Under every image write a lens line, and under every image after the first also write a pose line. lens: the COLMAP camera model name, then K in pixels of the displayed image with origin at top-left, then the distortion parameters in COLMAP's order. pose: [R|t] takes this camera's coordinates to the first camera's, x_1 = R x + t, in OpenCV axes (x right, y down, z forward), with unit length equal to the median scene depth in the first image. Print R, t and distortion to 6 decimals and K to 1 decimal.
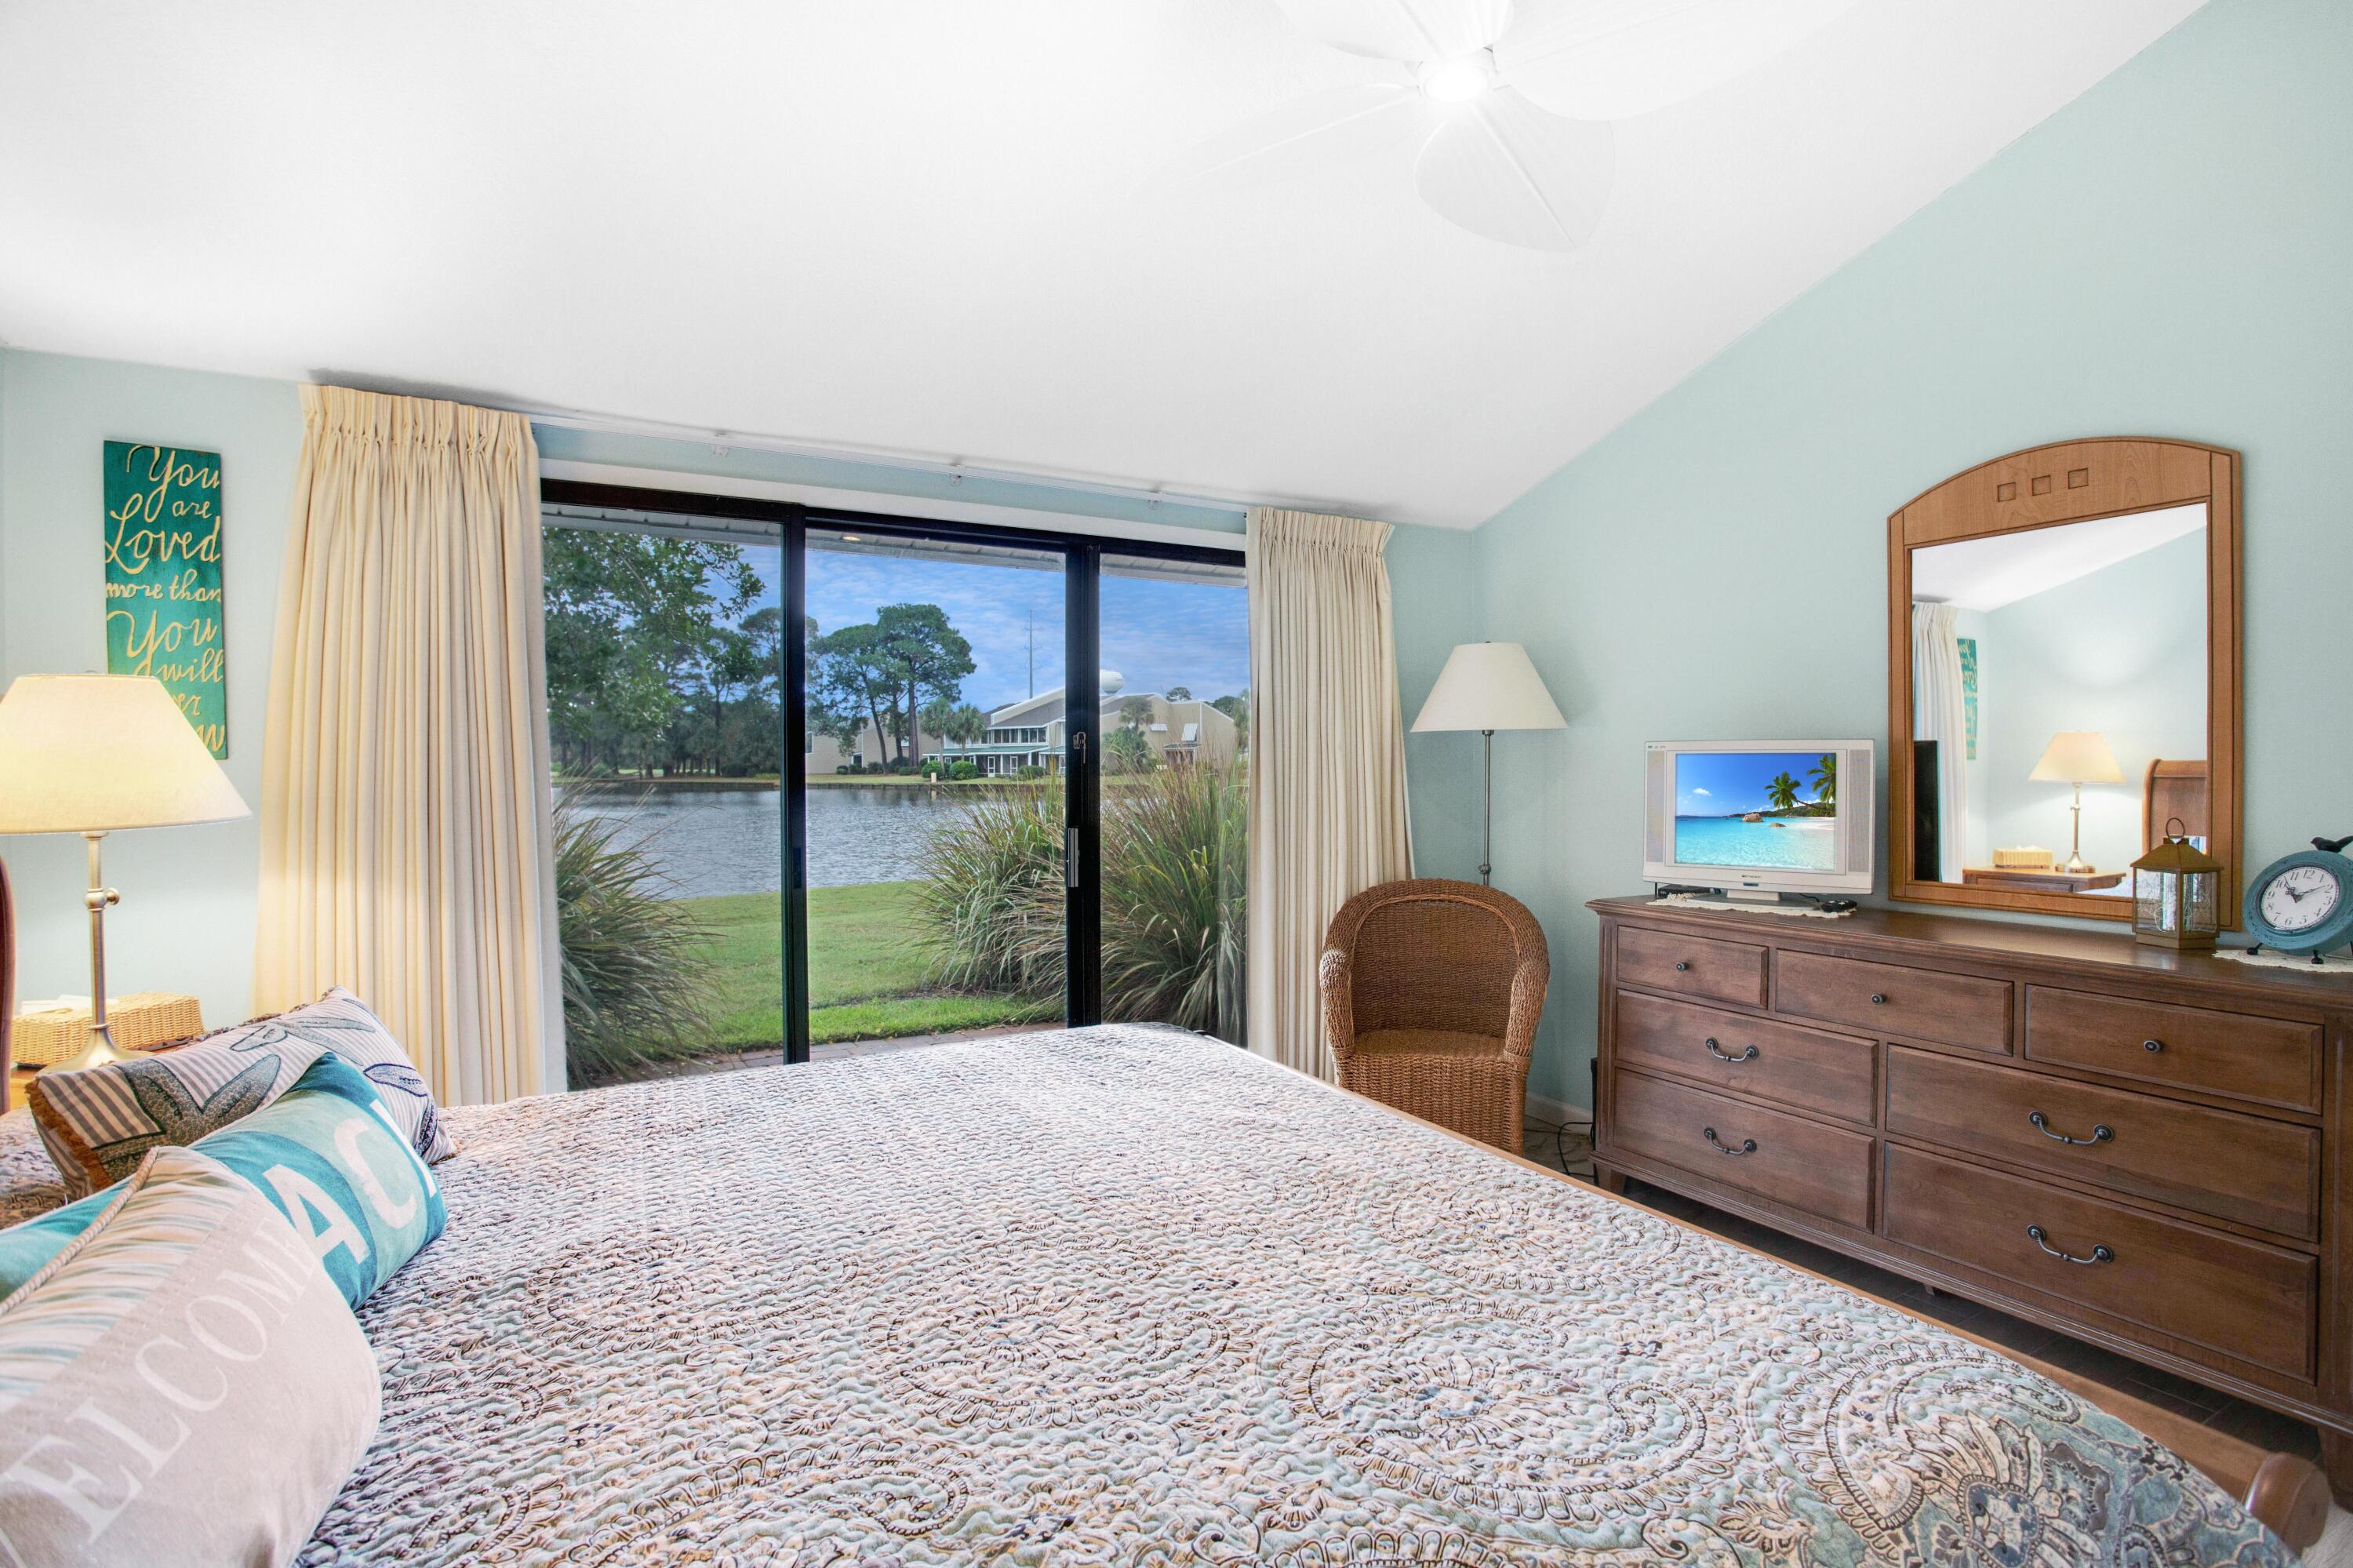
lens RADIAL K [[1137.6, 0, 1229.3], [0, 1137.6, 777.0], [0, 0, 1]] dist [-0.096724, 0.038055]
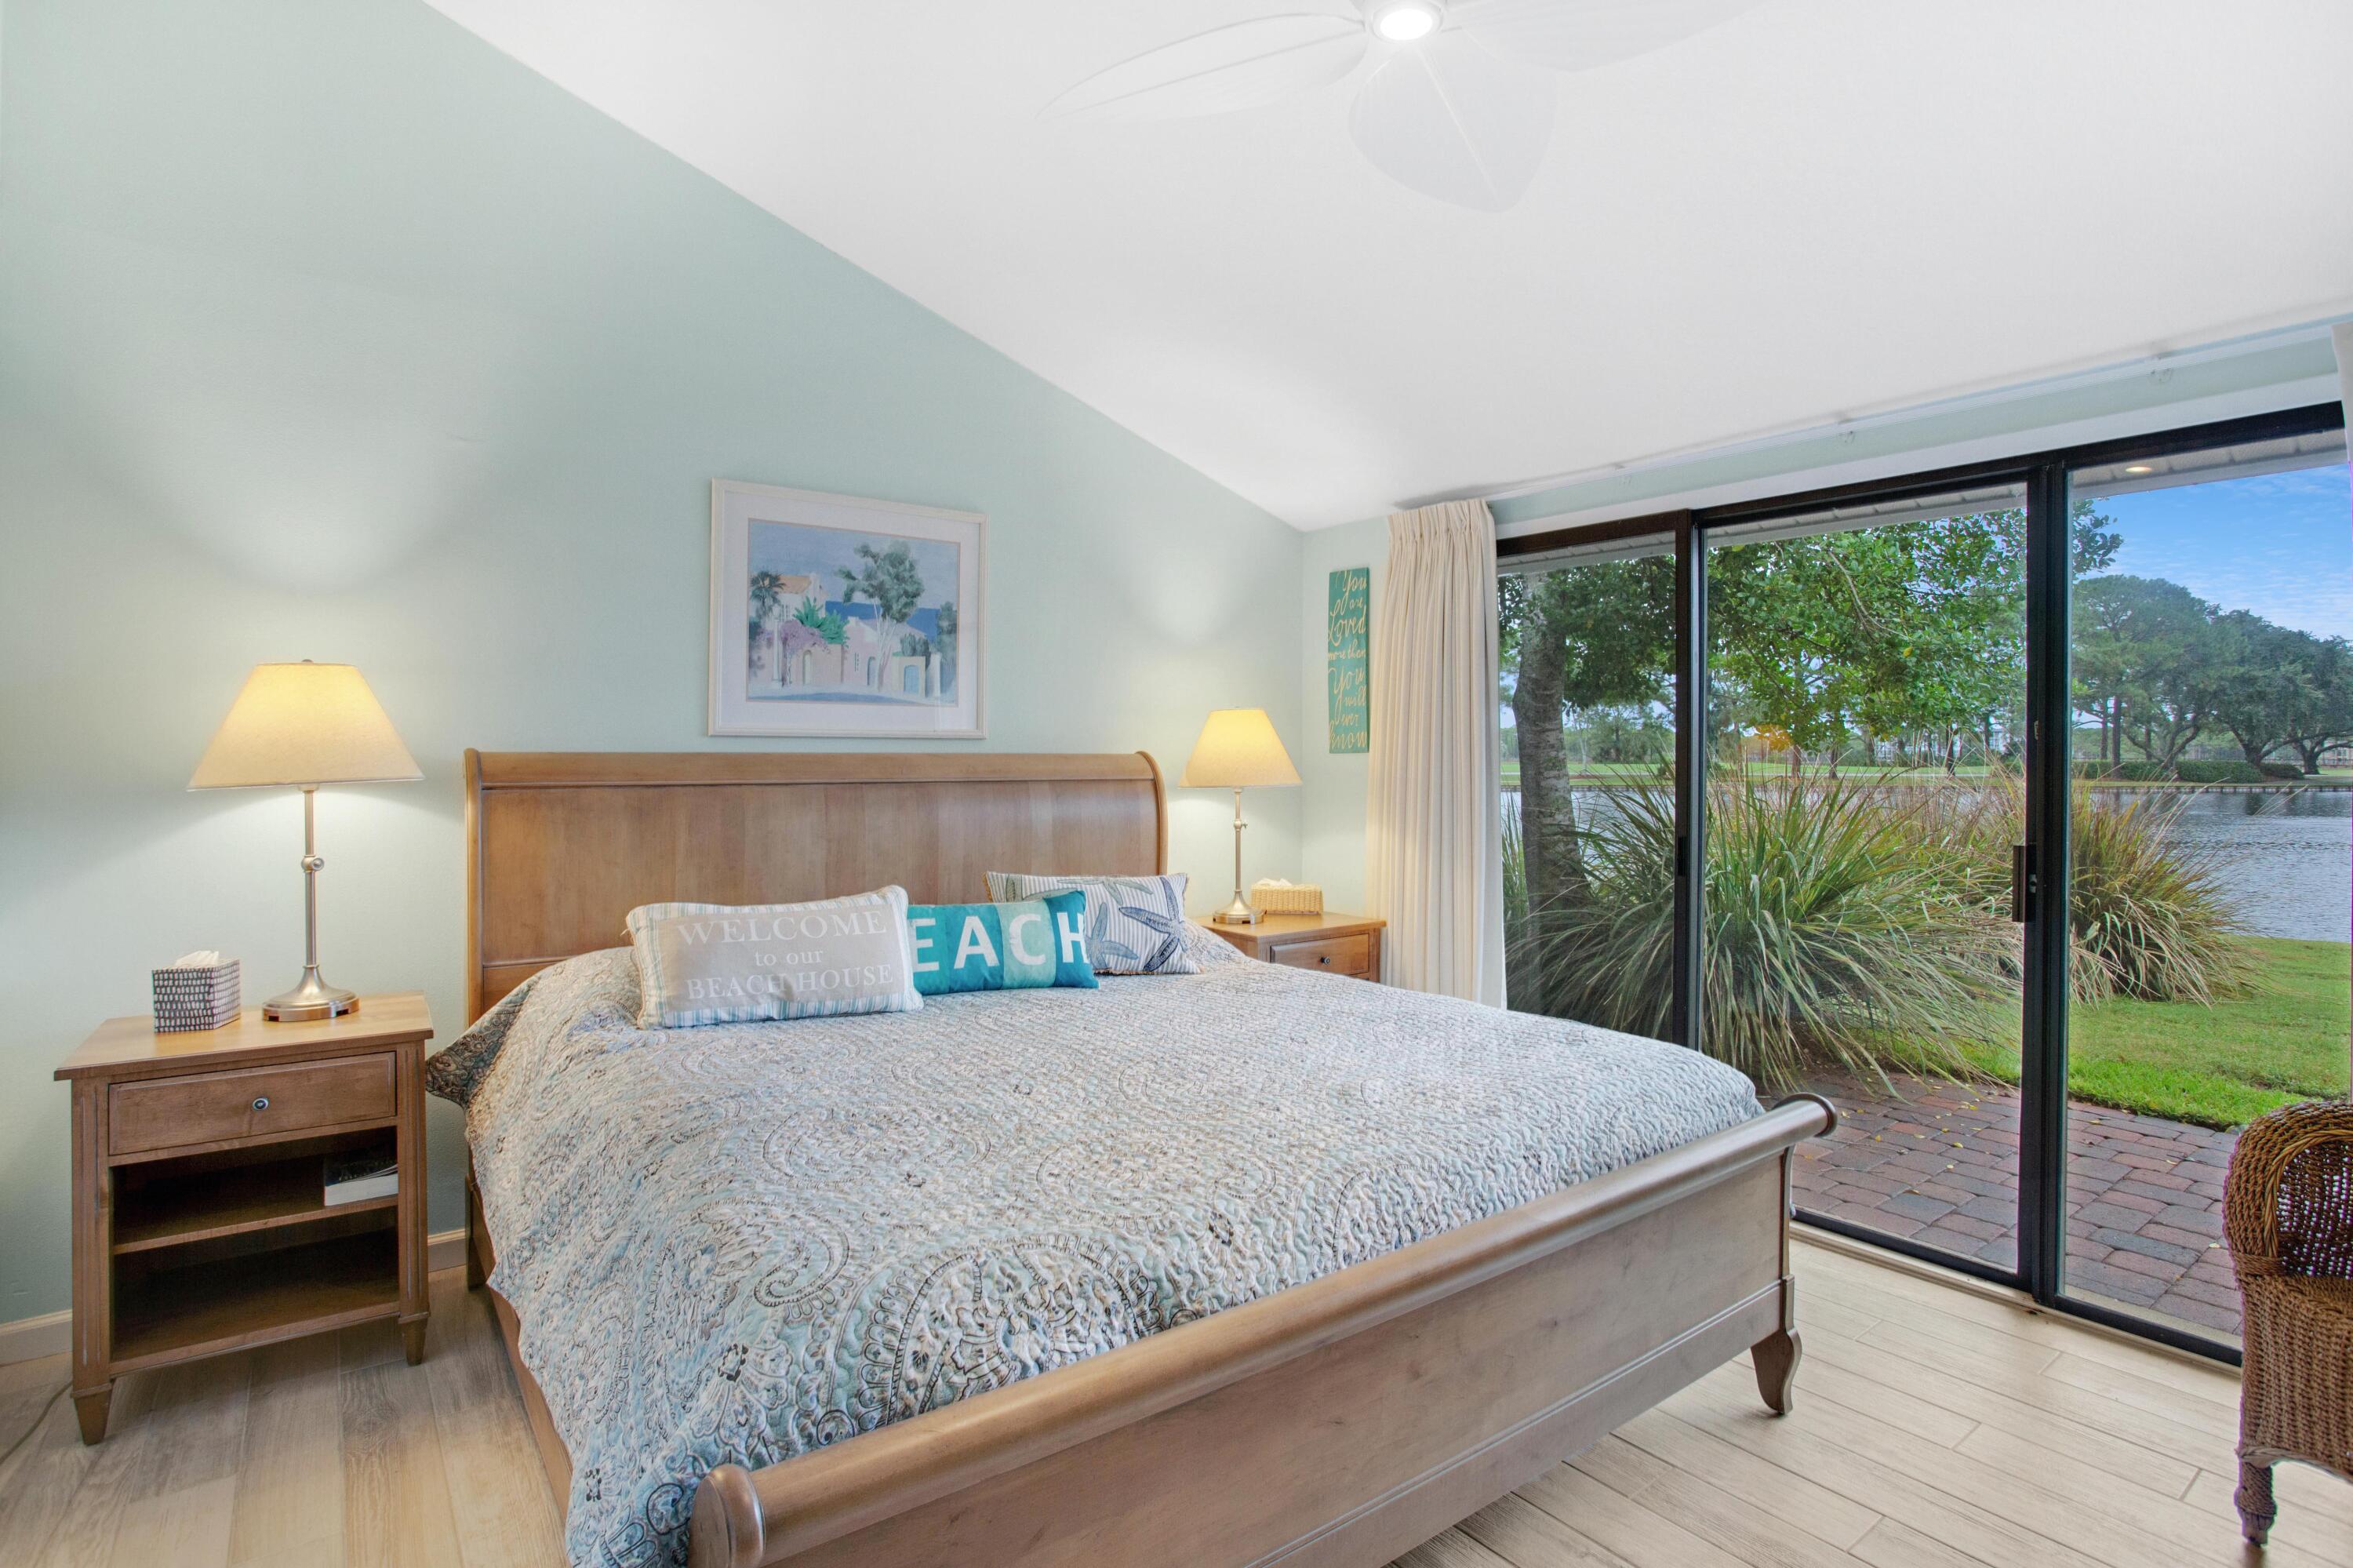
lens RADIAL K [[1174.9, 0, 1164.7], [0, 1174.9, 770.0], [0, 0, 1]] dist [-0.067785, 0.025290]
pose [[0.097023, 0.015603, -0.995160, 0.741122], [-0.016523, 0.999765, 0.014065, -0.008630], [0.995145, 0.015078, 0.097258, 0.468702]]
